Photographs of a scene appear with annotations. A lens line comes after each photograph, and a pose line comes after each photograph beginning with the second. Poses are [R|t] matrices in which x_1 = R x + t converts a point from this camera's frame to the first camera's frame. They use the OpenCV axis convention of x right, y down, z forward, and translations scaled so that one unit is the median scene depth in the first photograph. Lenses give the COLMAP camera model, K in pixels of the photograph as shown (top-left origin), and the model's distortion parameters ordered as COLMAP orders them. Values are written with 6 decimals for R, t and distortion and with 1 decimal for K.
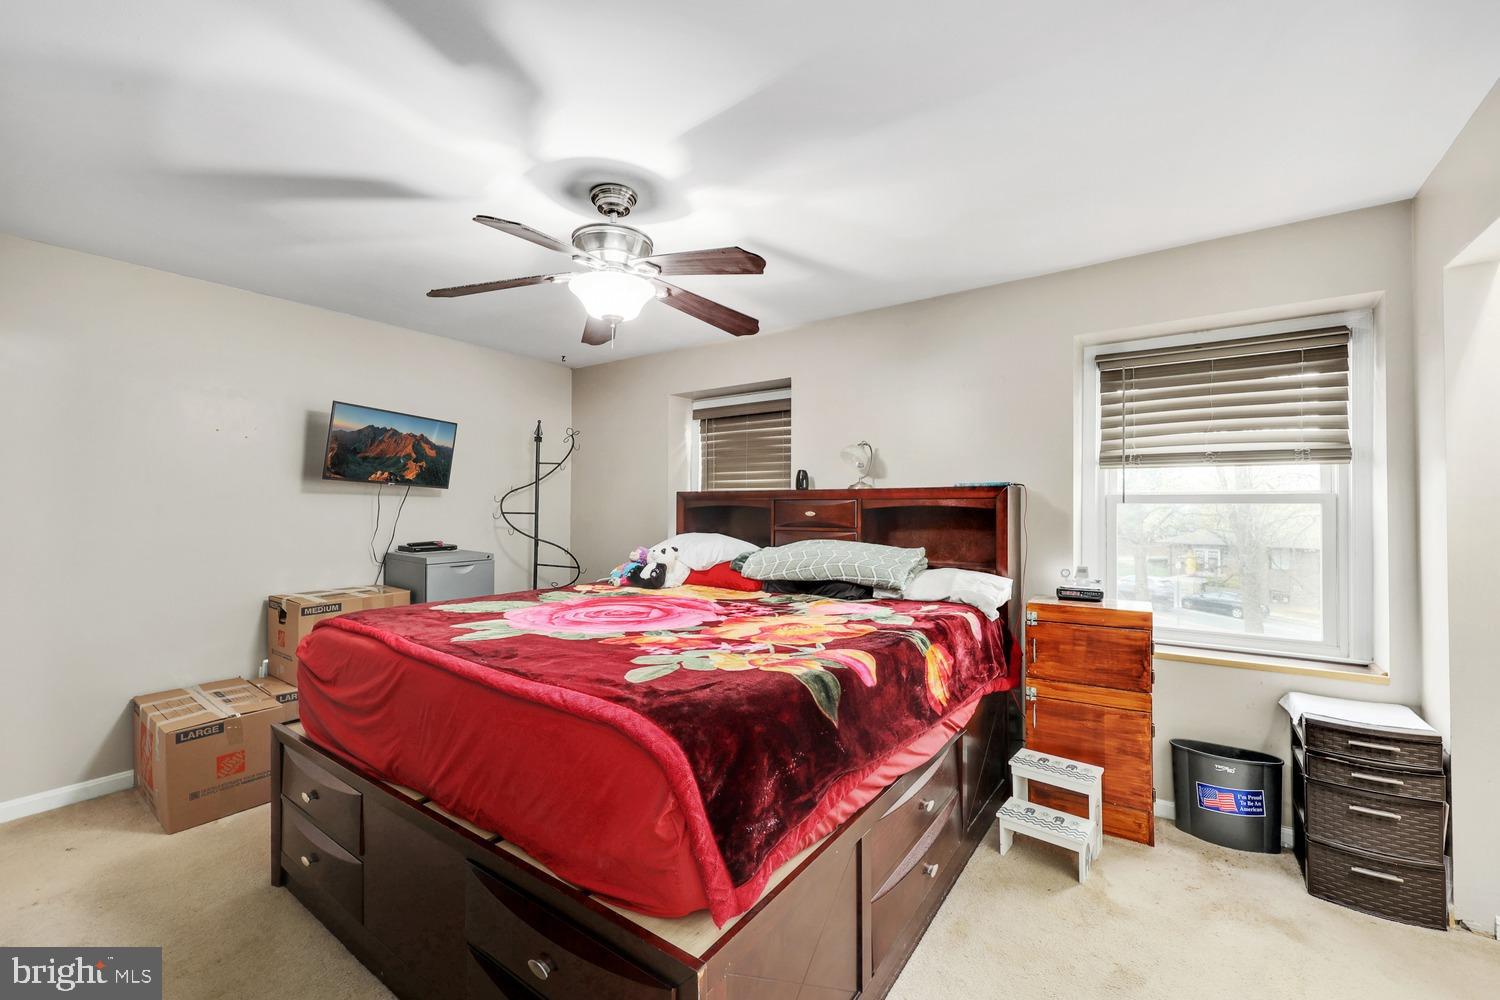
lens RADIAL K [[603.7, 0, 750.0], [0, 603.7, 500.0], [0, 0, 1]] dist [0.000016, -0.000058]
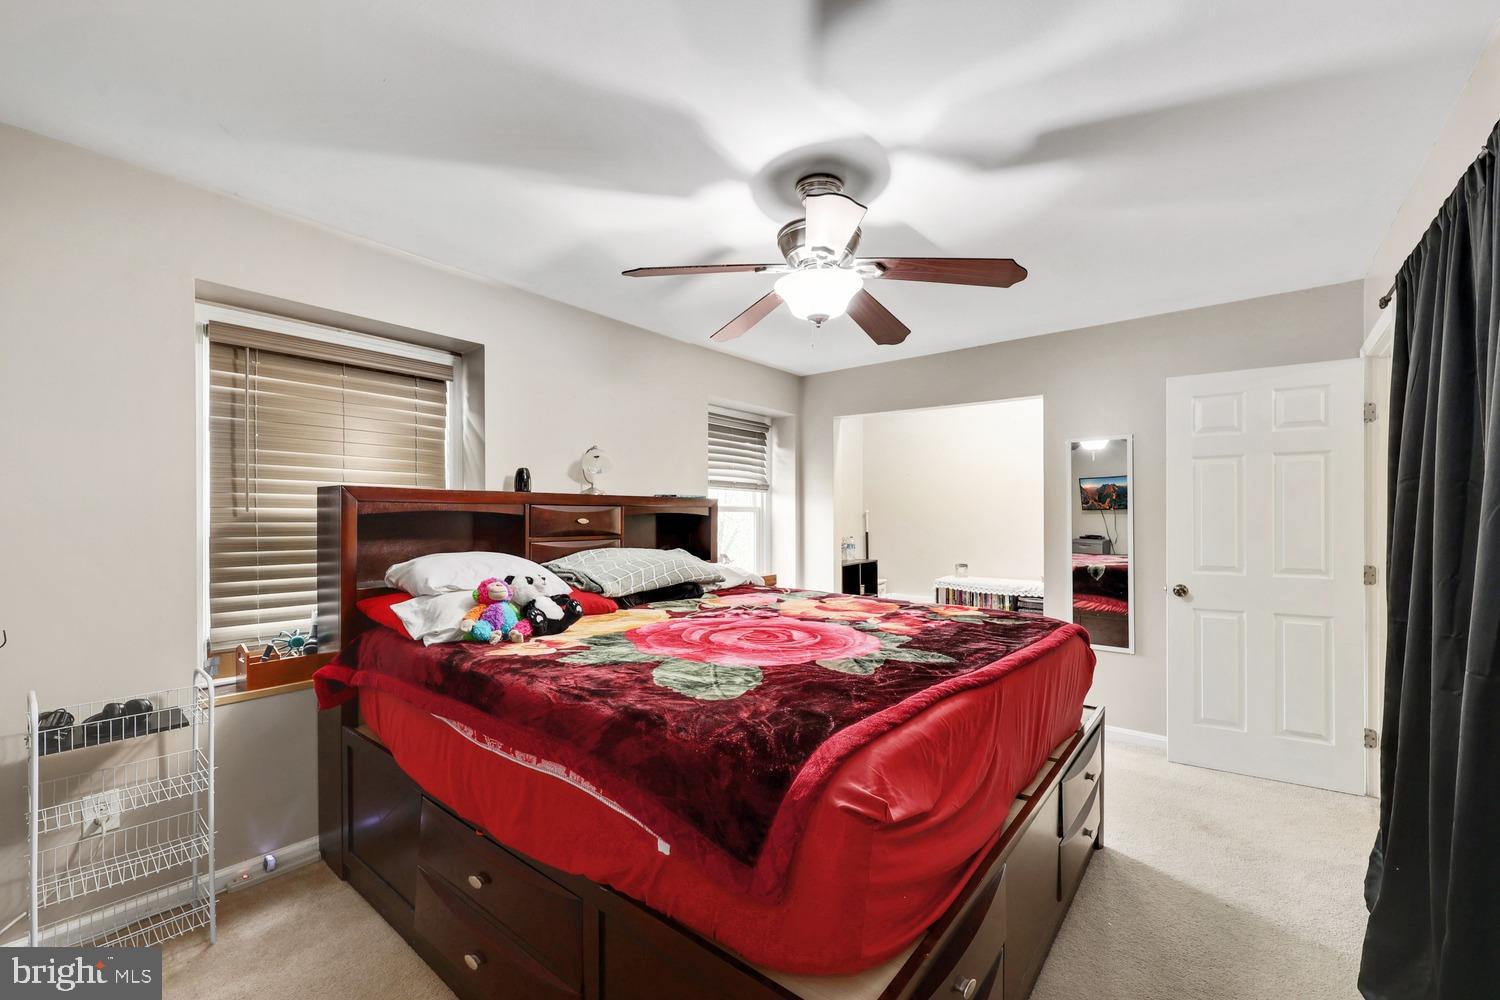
lens RADIAL K [[623.0, 0, 764.4], [0, 623.0, 525.9], [0, 0, 1]] dist [-0.002573, -0.000144]
pose [[0.041247, -0.017430, 0.998997, -0.975355], [-0.017133, 0.999688, 0.018150, 0.010191], [-0.999002, -0.017864, 0.040935, 0.831804]]
